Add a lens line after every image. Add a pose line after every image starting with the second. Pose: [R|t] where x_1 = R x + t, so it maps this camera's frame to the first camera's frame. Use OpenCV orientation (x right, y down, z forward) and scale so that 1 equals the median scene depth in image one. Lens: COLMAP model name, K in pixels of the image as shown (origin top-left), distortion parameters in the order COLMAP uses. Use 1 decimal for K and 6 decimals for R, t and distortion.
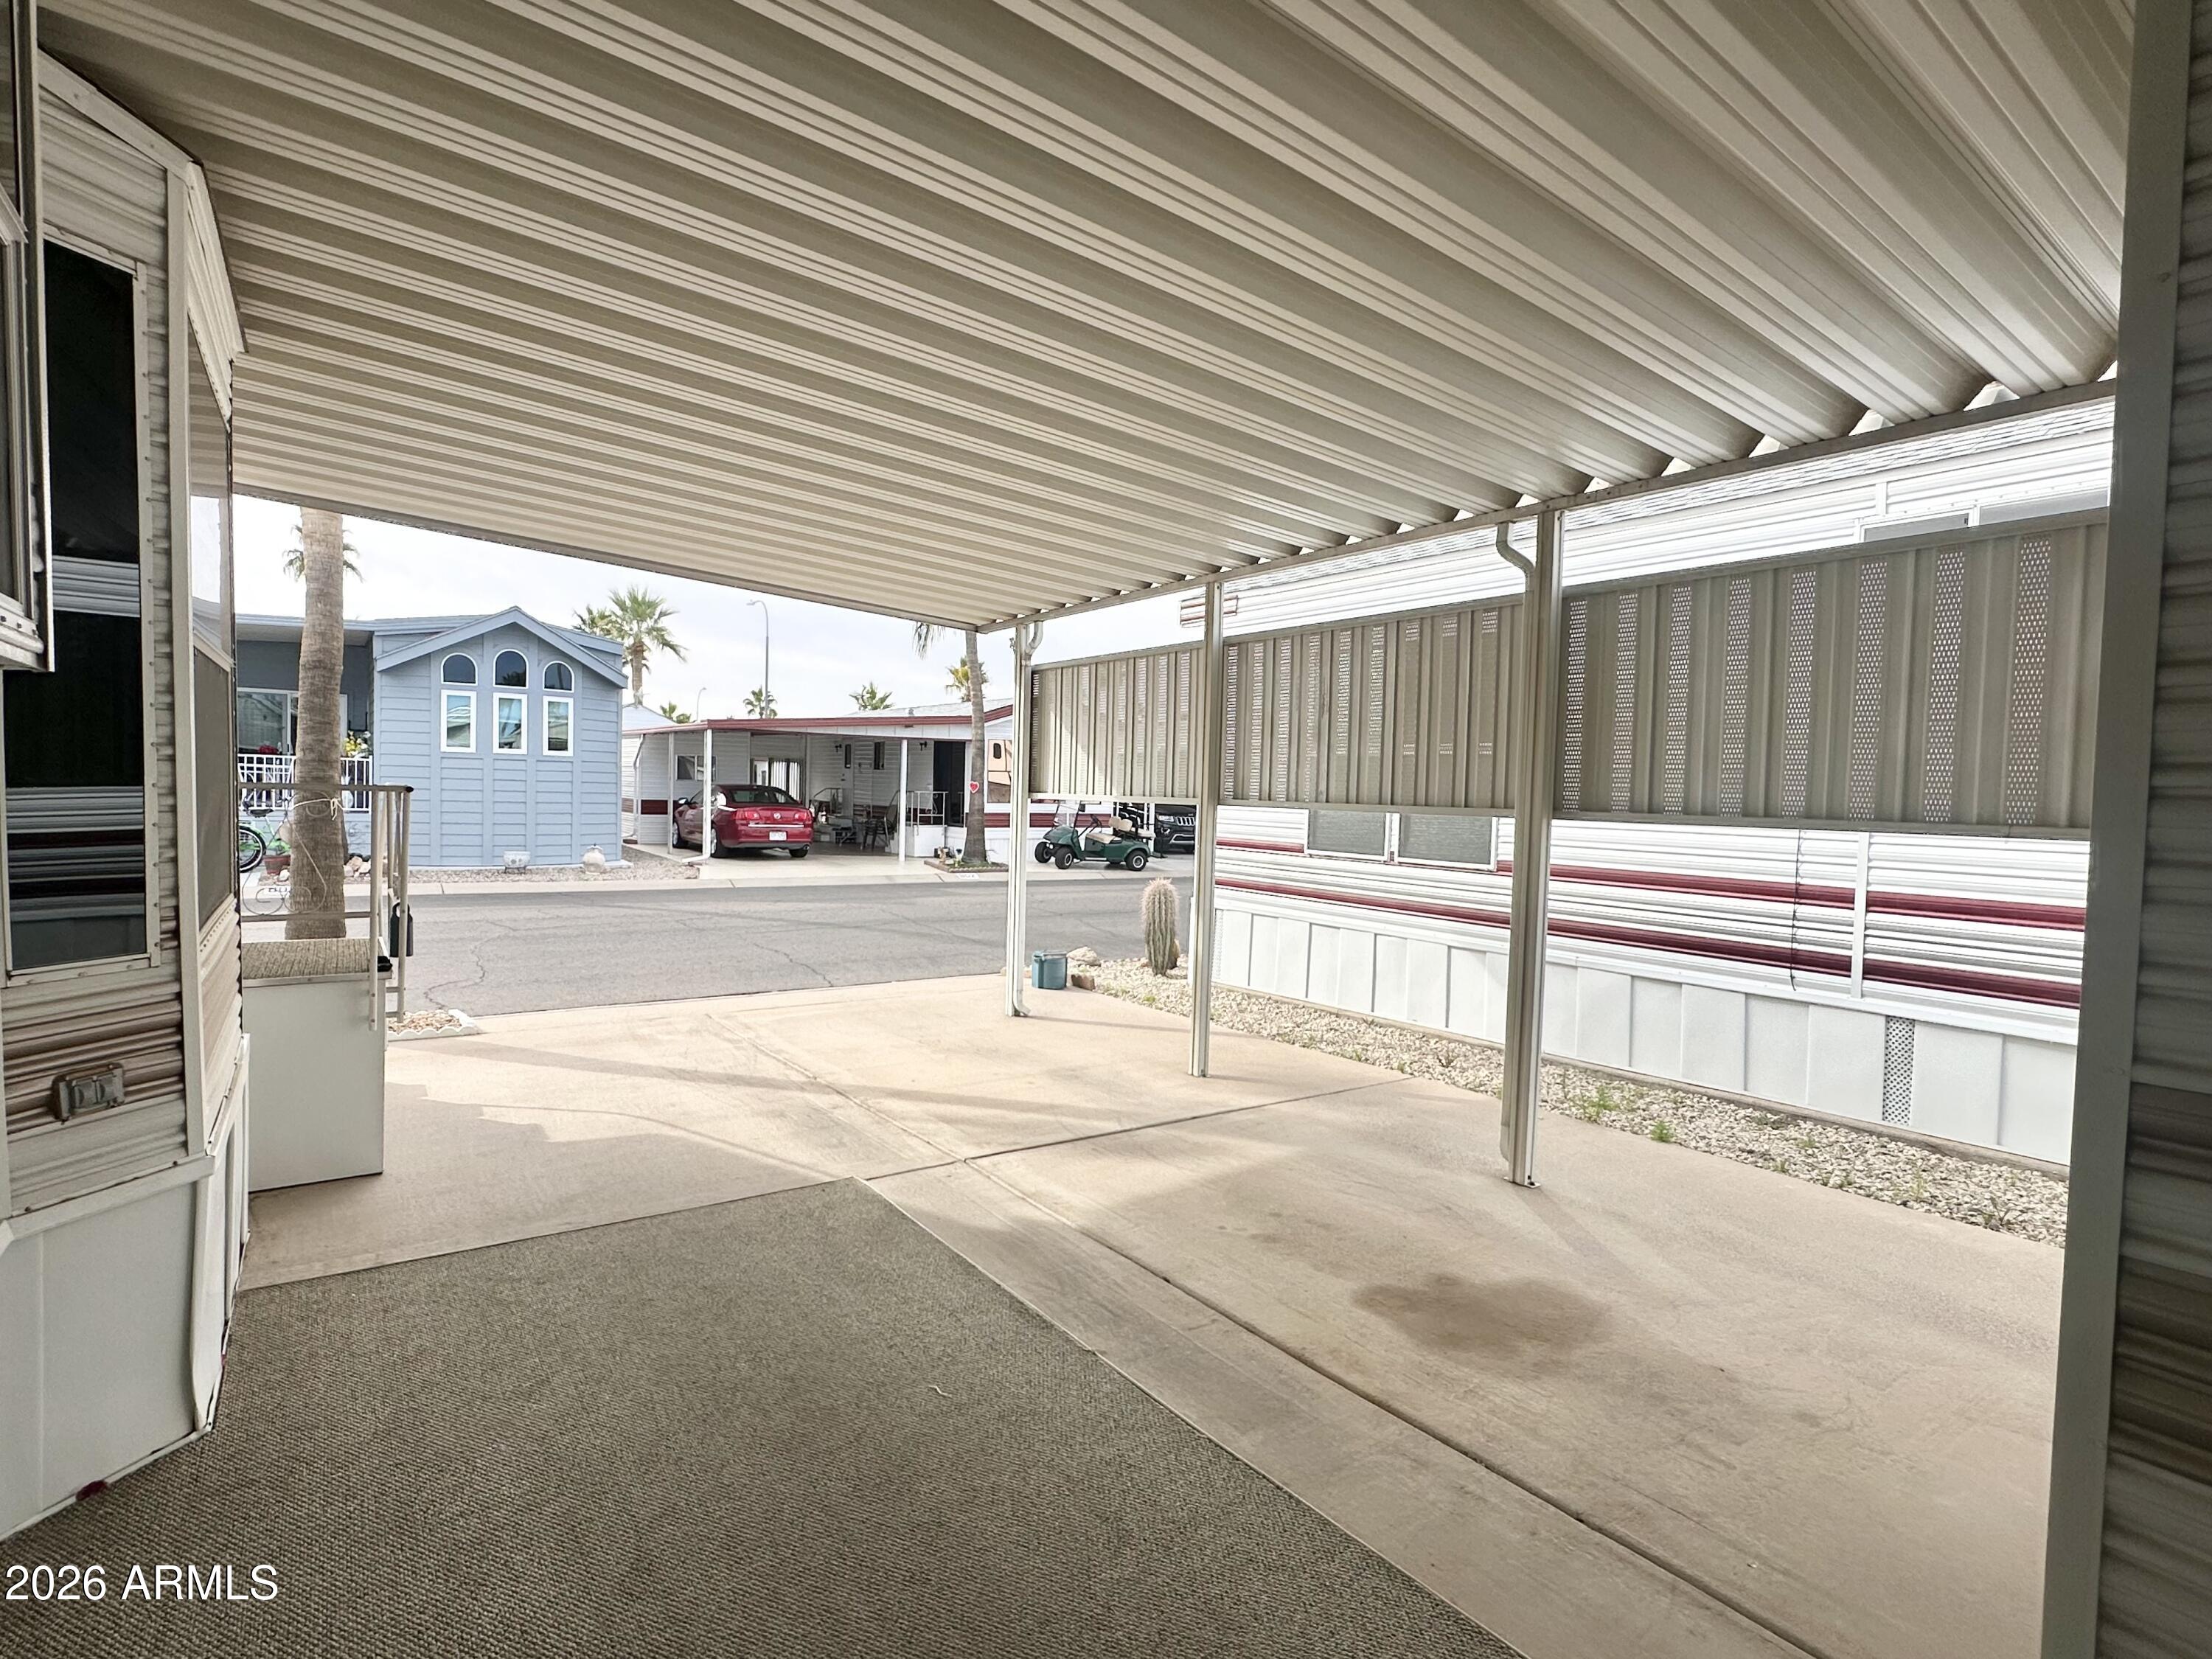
lens RADIAL K [[1114.0, 0, 1106.0], [0, 1114.0, 829.5], [0, 0, 1]] dist [-0.014227, -0.000040]
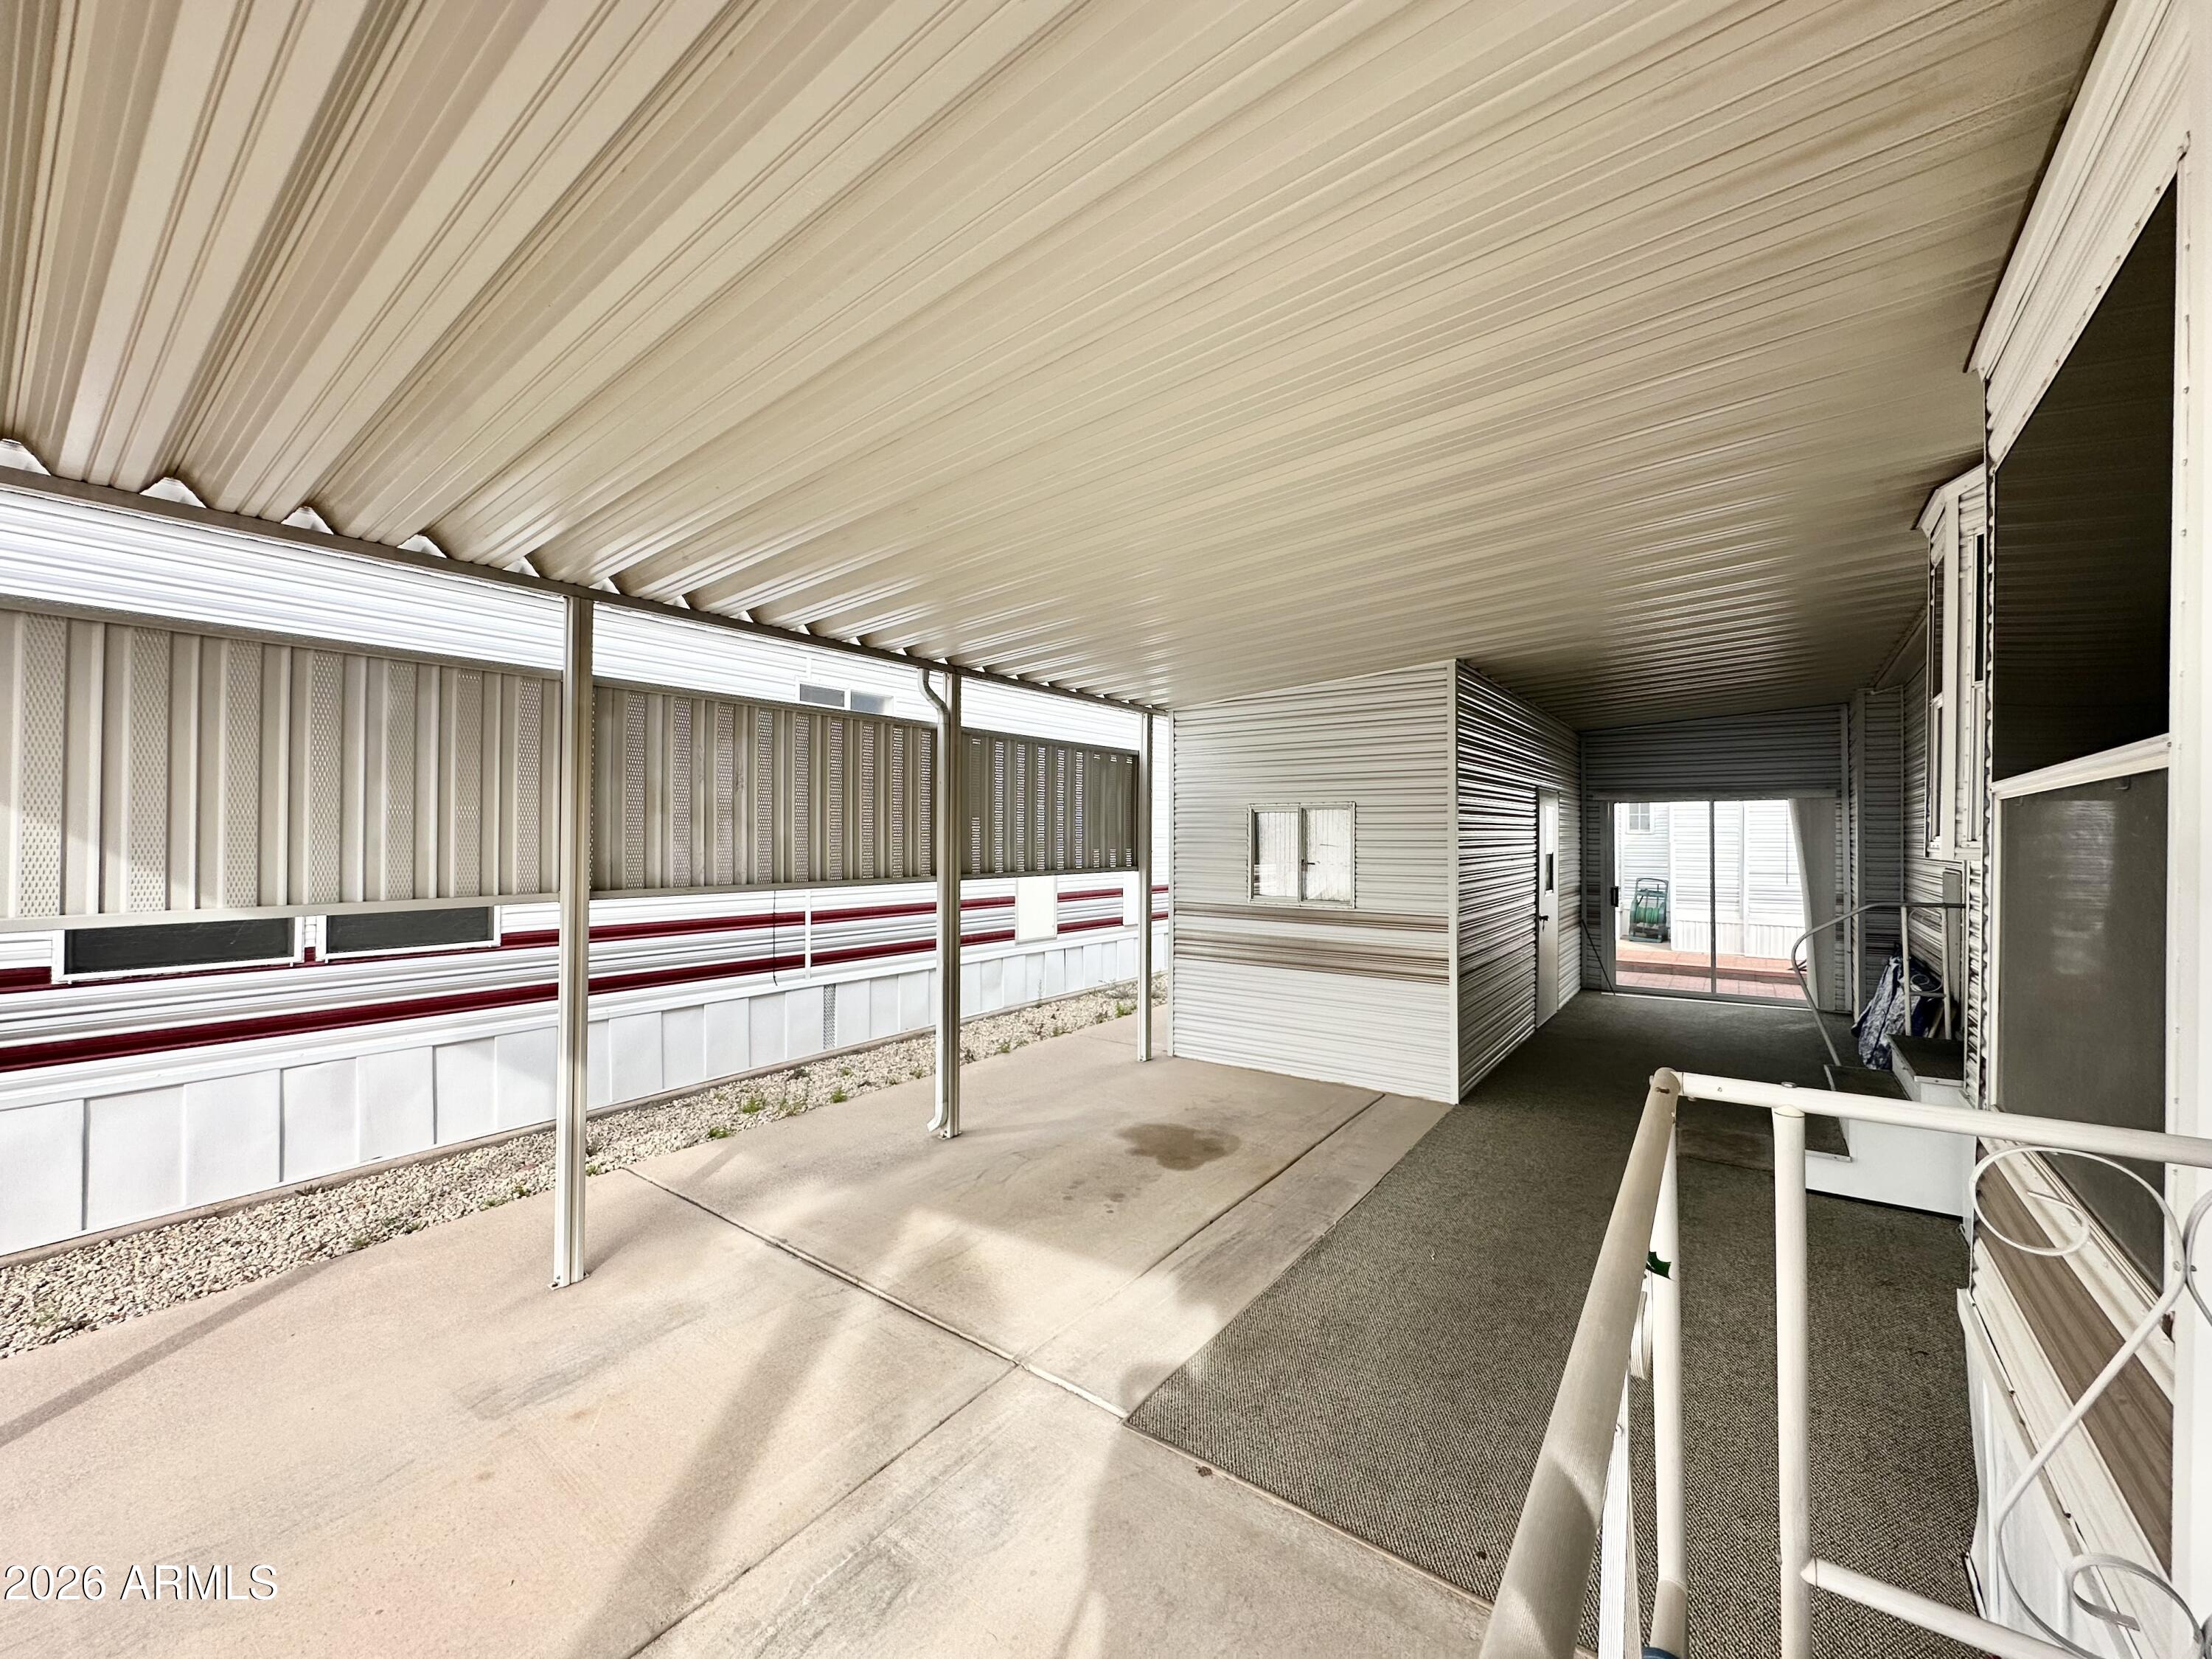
lens RADIAL K [[881.9, 0, 1108.3], [0, 881.9, 826.5], [0, 0, 1]] dist [-0.004483, 0.001102]
pose [[-0.313269, -0.020696, 0.949439, -0.783208], [0.021410, 0.999355, 0.028848, -0.113091], [-0.949423, 0.029364, -0.312624, 1.179334]]
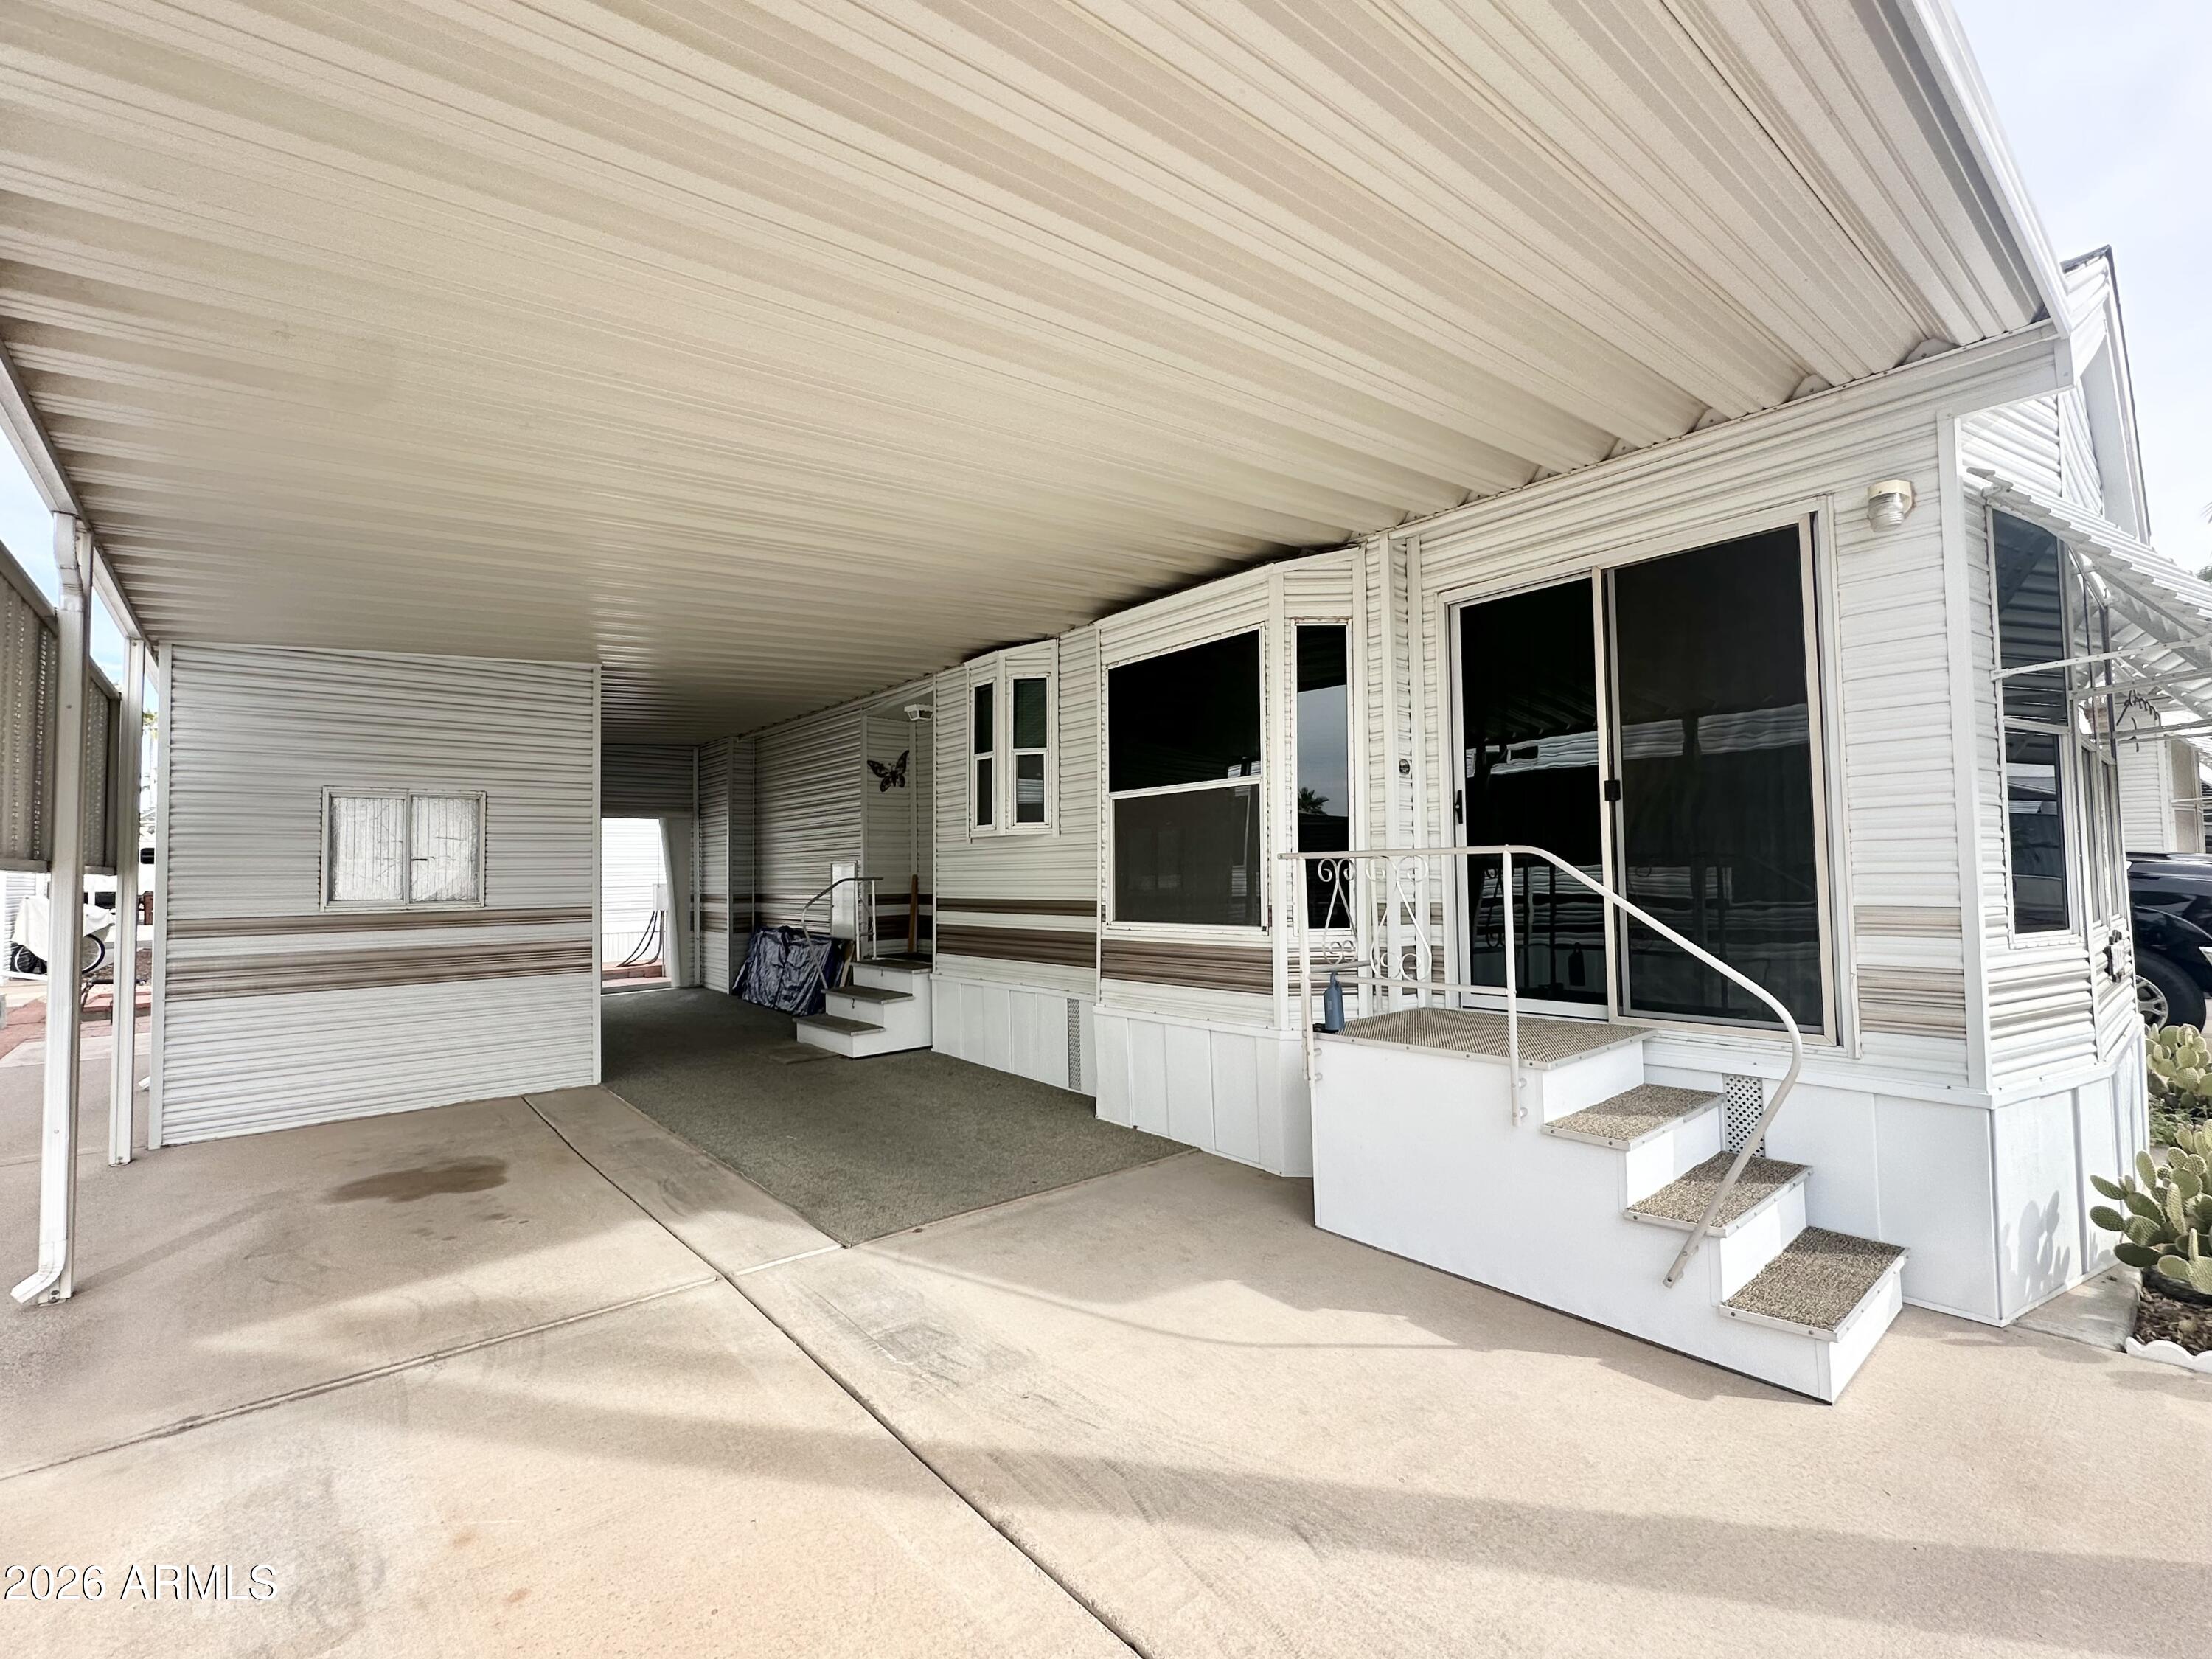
lens RADIAL K [[975.3, 0, 1106.0], [0, 975.3, 829.5], [0, 0, 1]] dist [0.000800, -0.000132]
pose [[-0.995299, -0.017283, -0.095300, -0.360413], [-0.016320, 0.999808, -0.010870, -0.048406], [0.095469, -0.009264, -0.995389, 1.872766]]
